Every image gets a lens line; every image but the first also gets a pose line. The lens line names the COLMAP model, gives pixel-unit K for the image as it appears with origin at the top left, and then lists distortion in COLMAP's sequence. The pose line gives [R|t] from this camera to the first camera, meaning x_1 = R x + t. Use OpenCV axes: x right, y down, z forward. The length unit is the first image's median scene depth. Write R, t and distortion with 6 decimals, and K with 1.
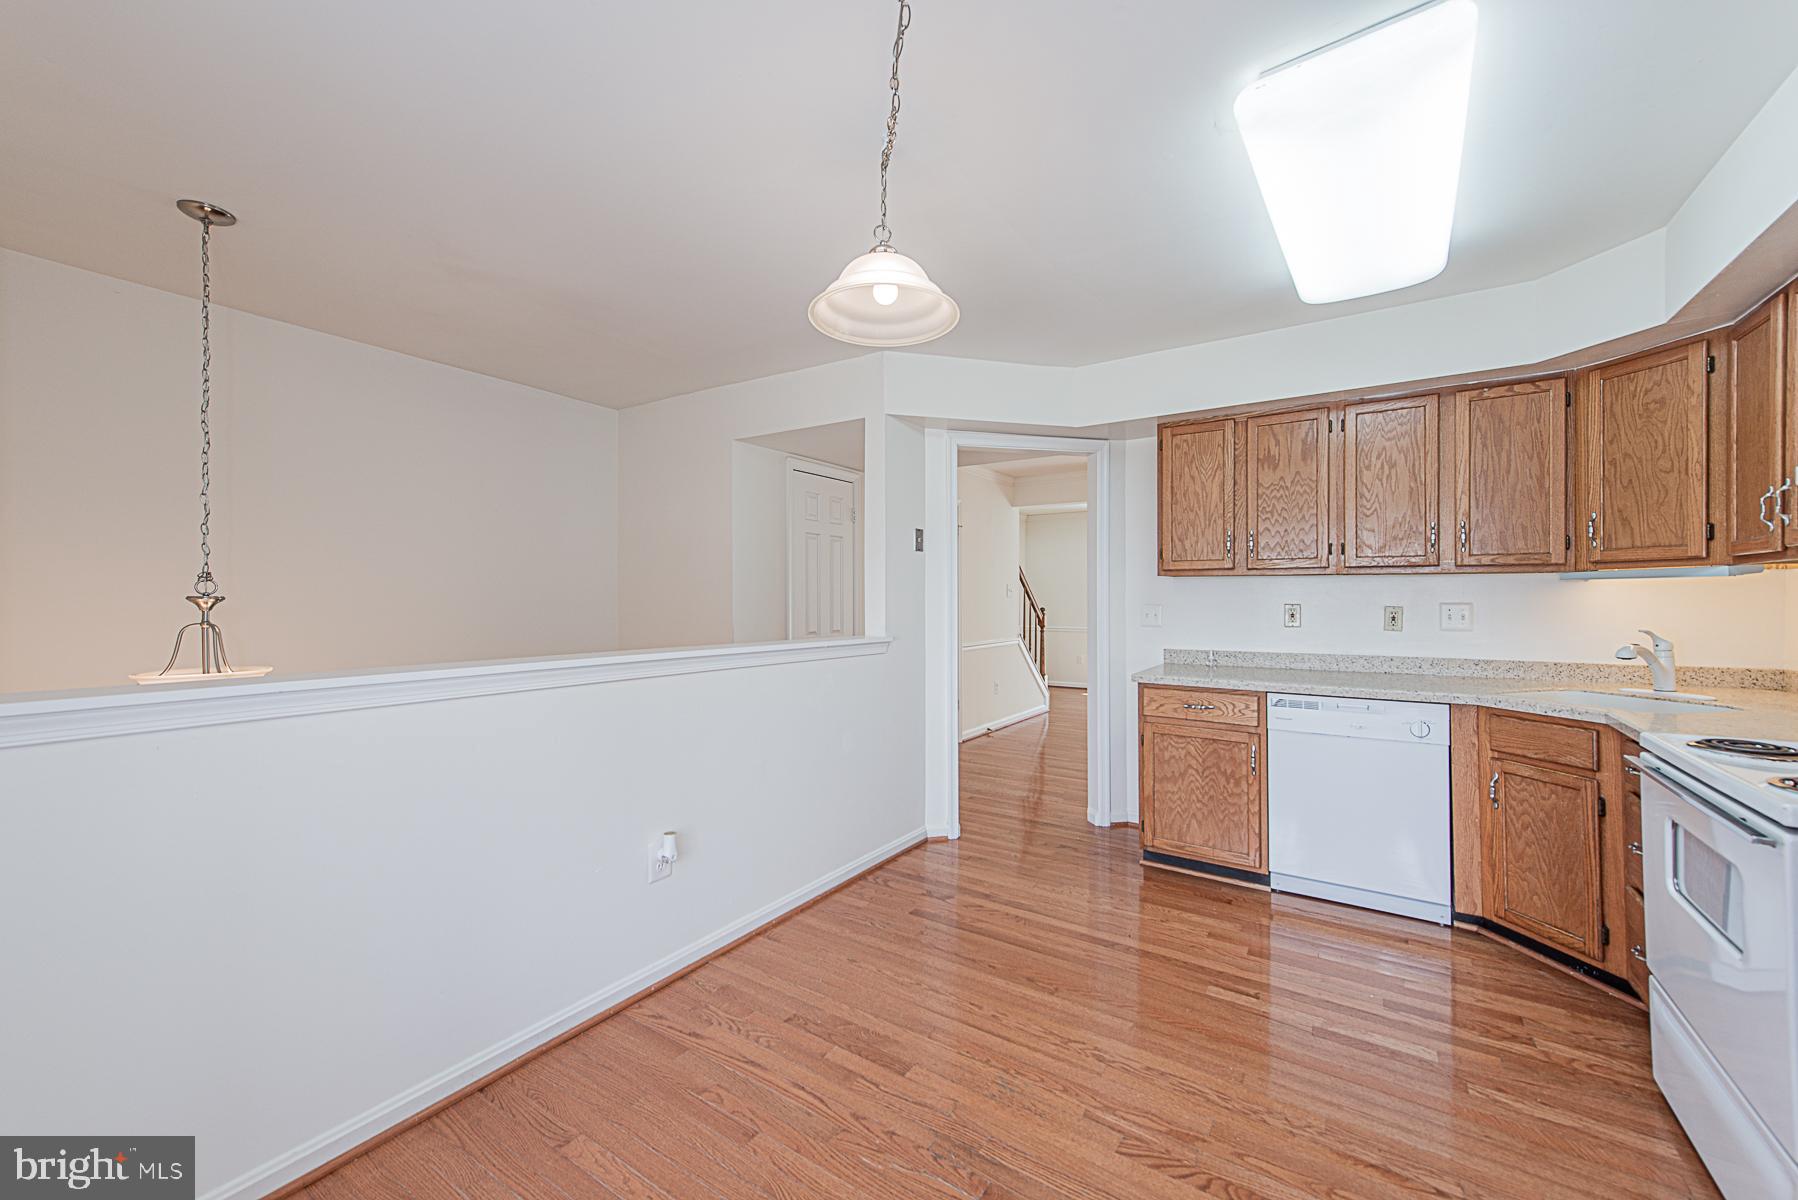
lens RADIAL K [[707.6, 0, 903.6], [0, 707.6, 594.2], [0, 0, 1]] dist [0.019916, -0.001274]
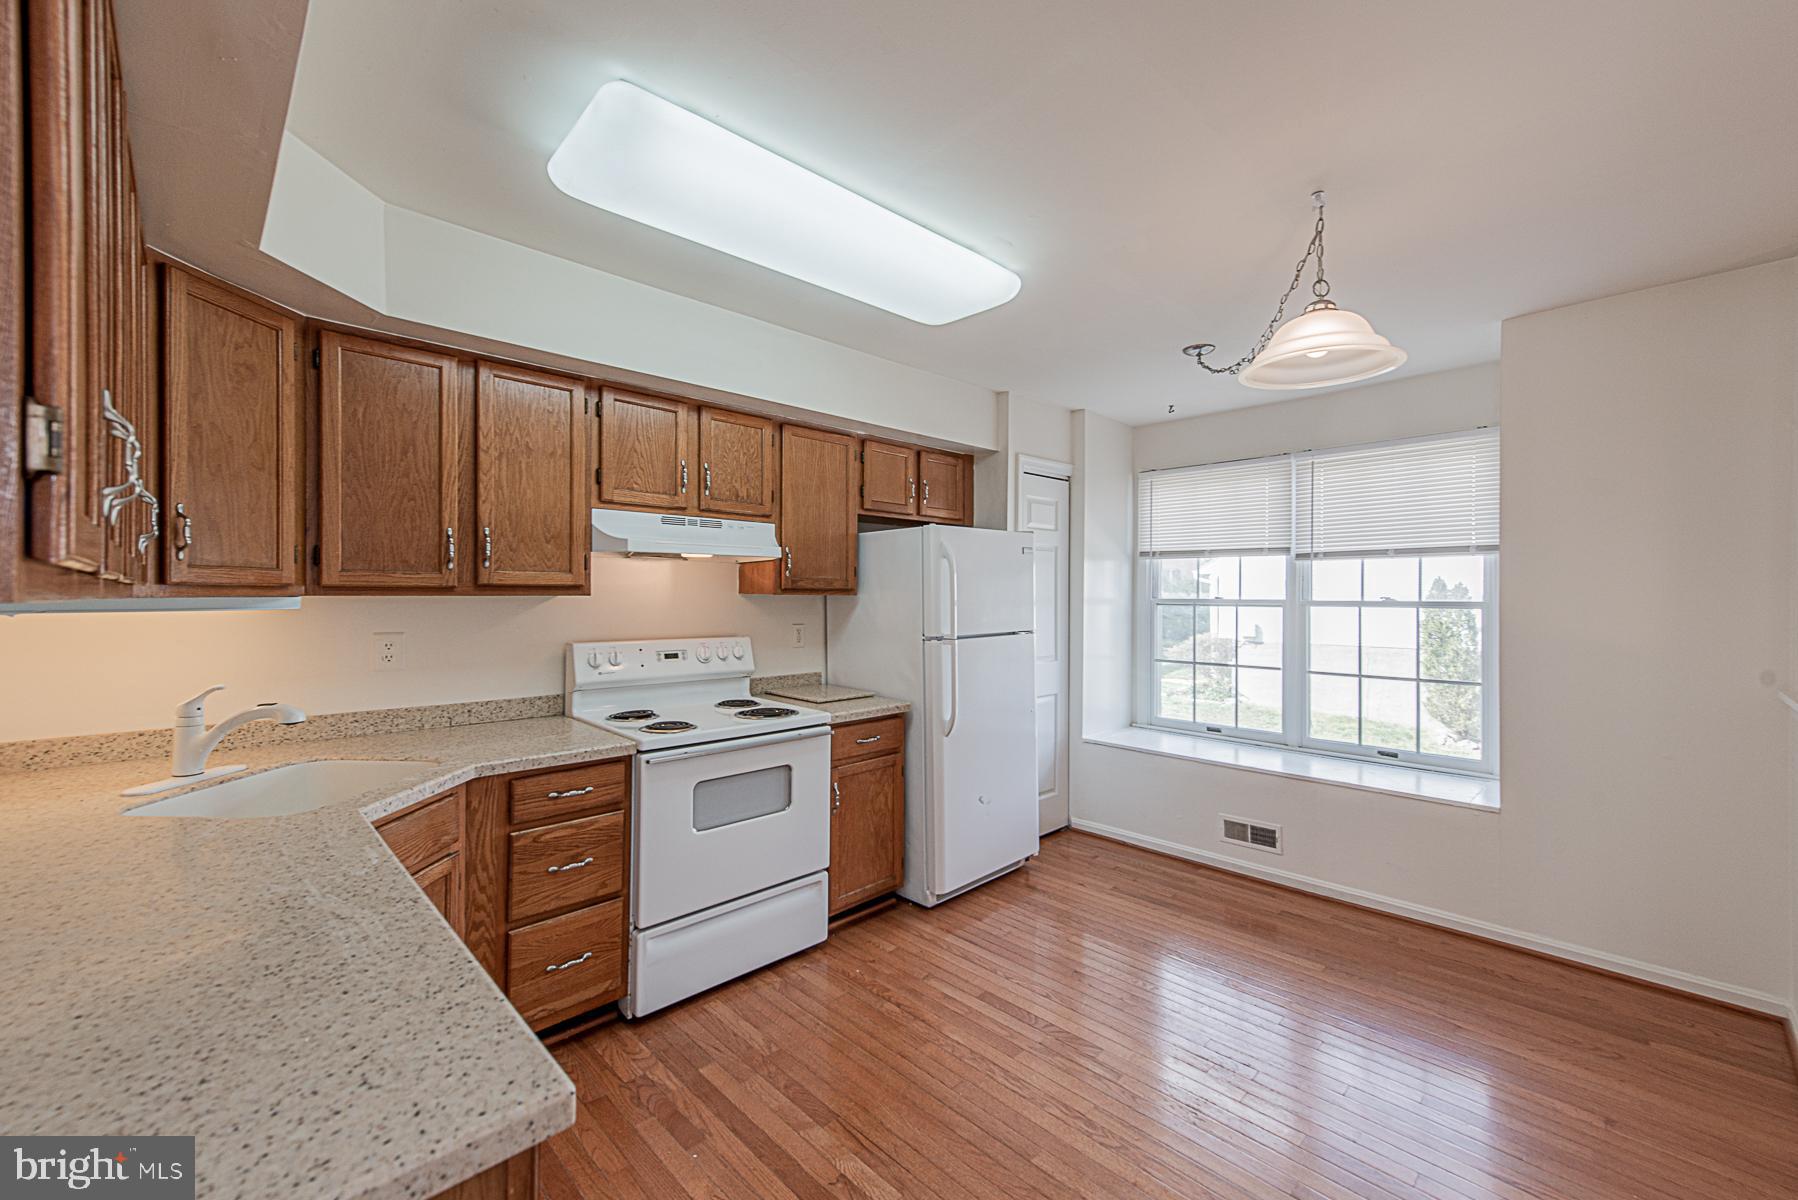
lens RADIAL K [[707.6, 0, 906.2], [0, 707.6, 597.9], [0, 0, 1]] dist [0.019916, -0.001274]
pose [[-0.976709, -0.007024, 0.214453, 0.239482], [-0.006638, 0.999975, 0.002522, -0.040261], [-0.214465, 0.001040, -0.976731, 1.517753]]
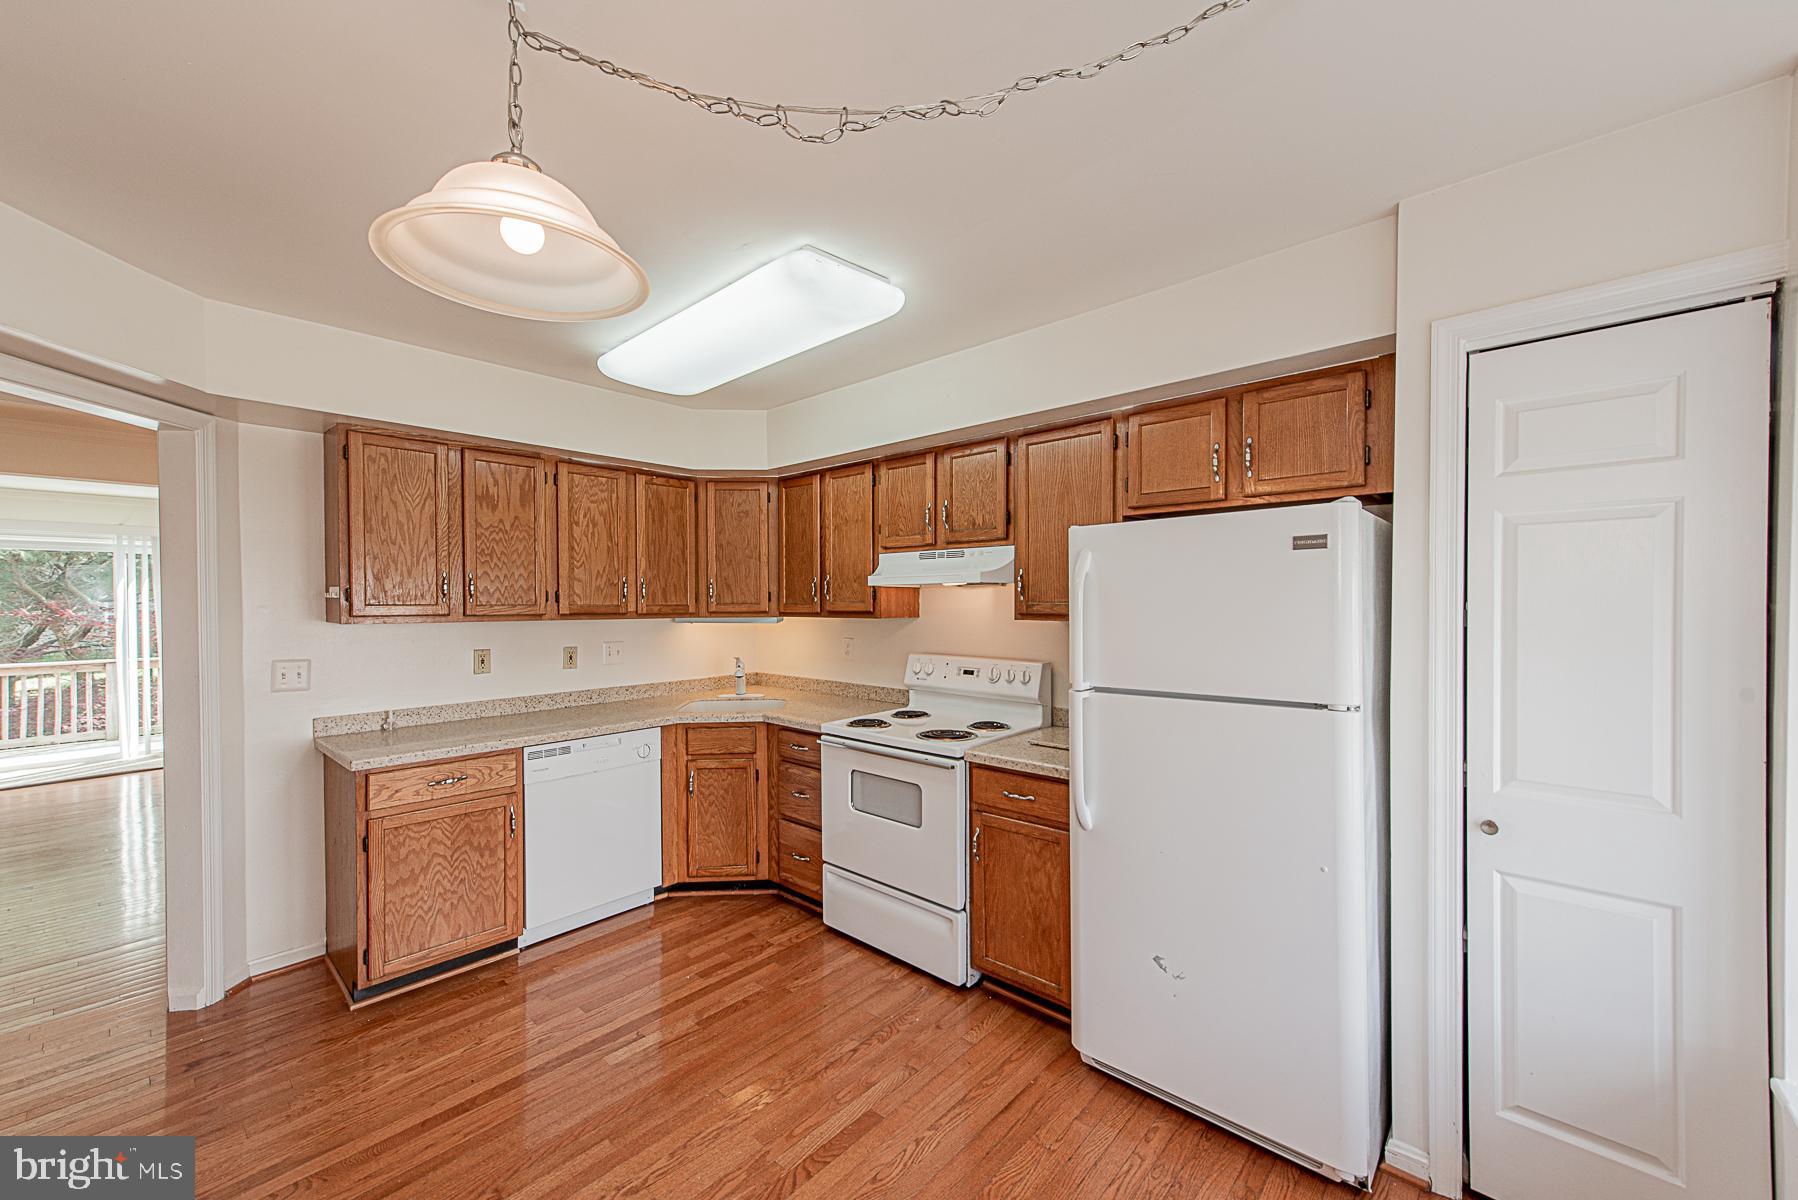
lens RADIAL K [[707.6, 0, 910.1], [0, 707.6, 607.9], [0, 0, 1]] dist [0.019916, -0.001274]
pose [[0.147257, -0.011593, 0.989030, -0.430113], [-0.000386, 0.999931, 0.011779, -0.073219], [-0.989098, -0.002117, 0.147242, 0.400939]]
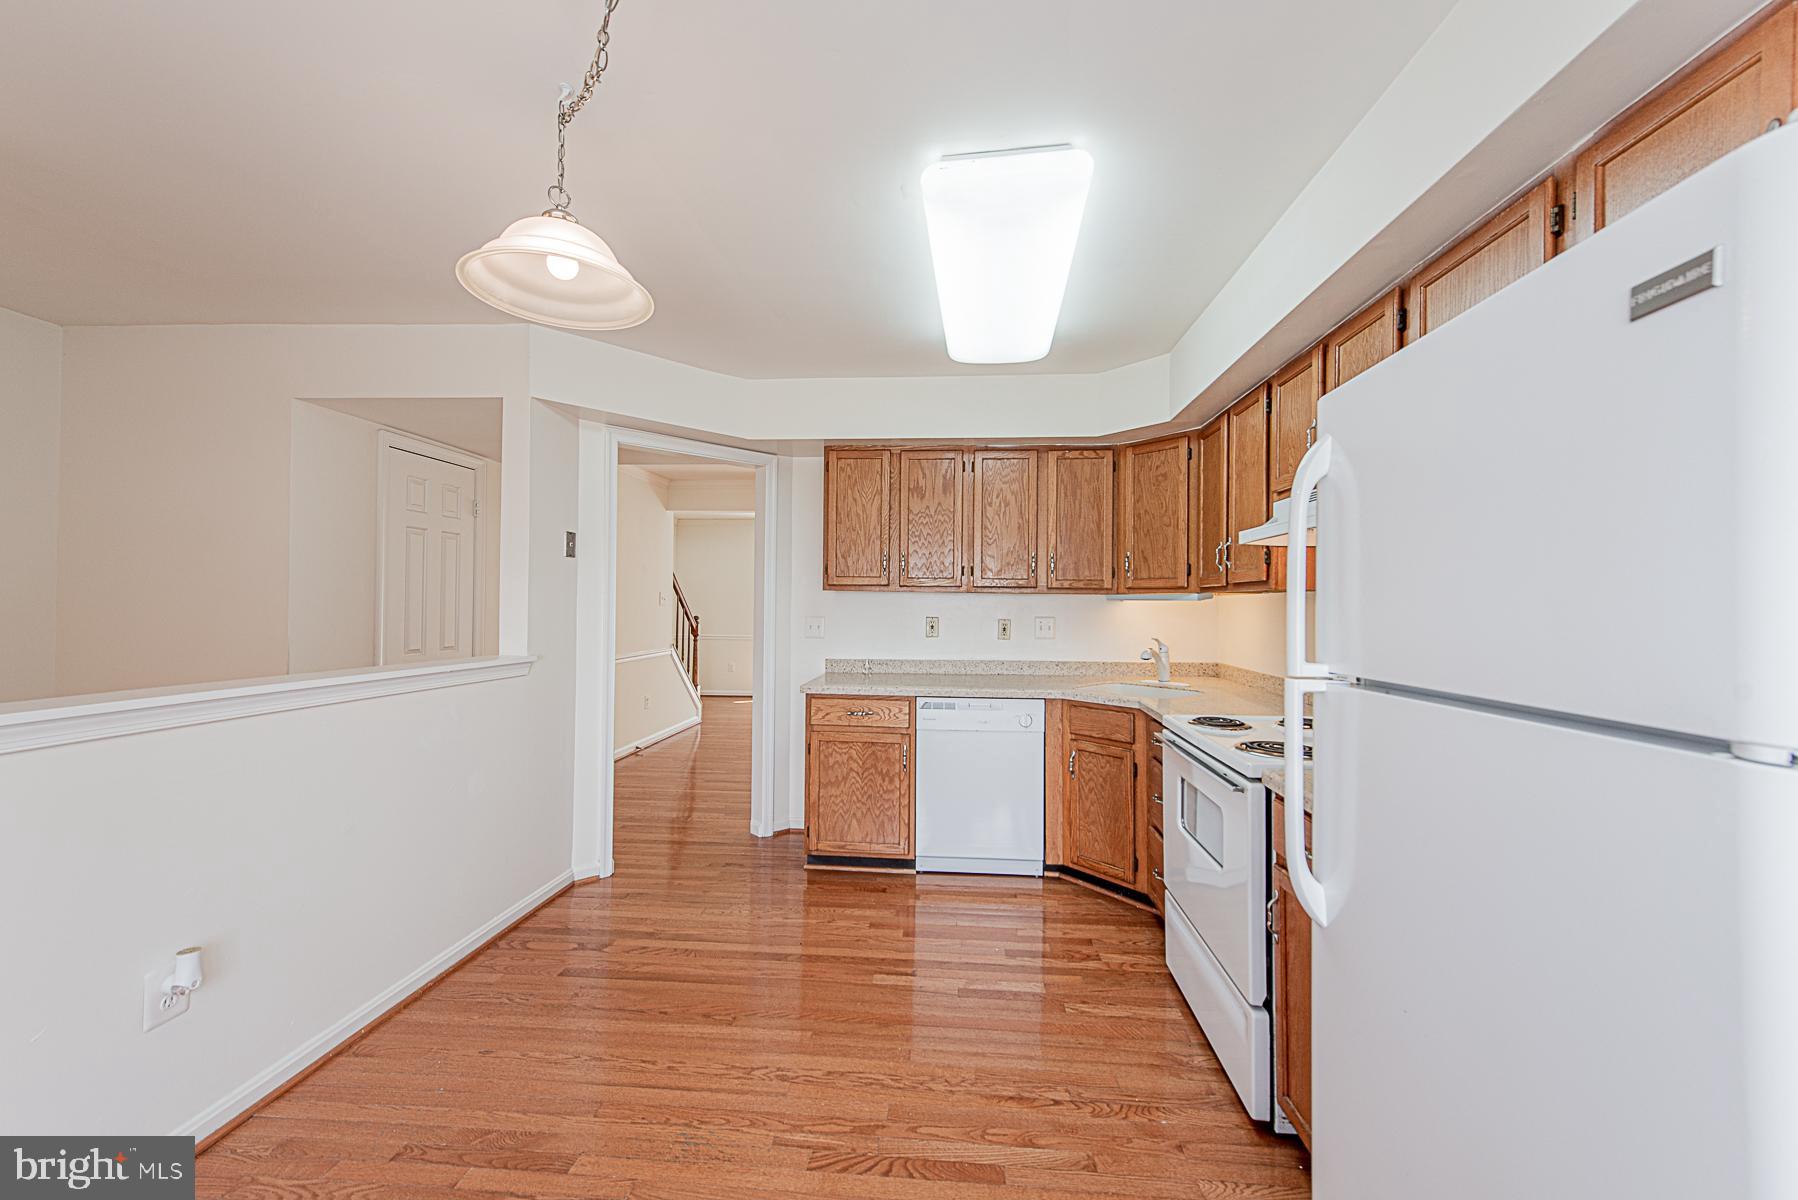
lens RADIAL K [[707.6, 0, 907.2], [0, 707.6, 593.2], [0, 0, 1]] dist [0.019916, -0.001274]
pose [[0.877358, 0.015912, 0.479572, -0.049157], [-0.012193, 0.999867, -0.010869, -0.015805], [-0.479681, 0.003688, 0.877435, 0.027972]]
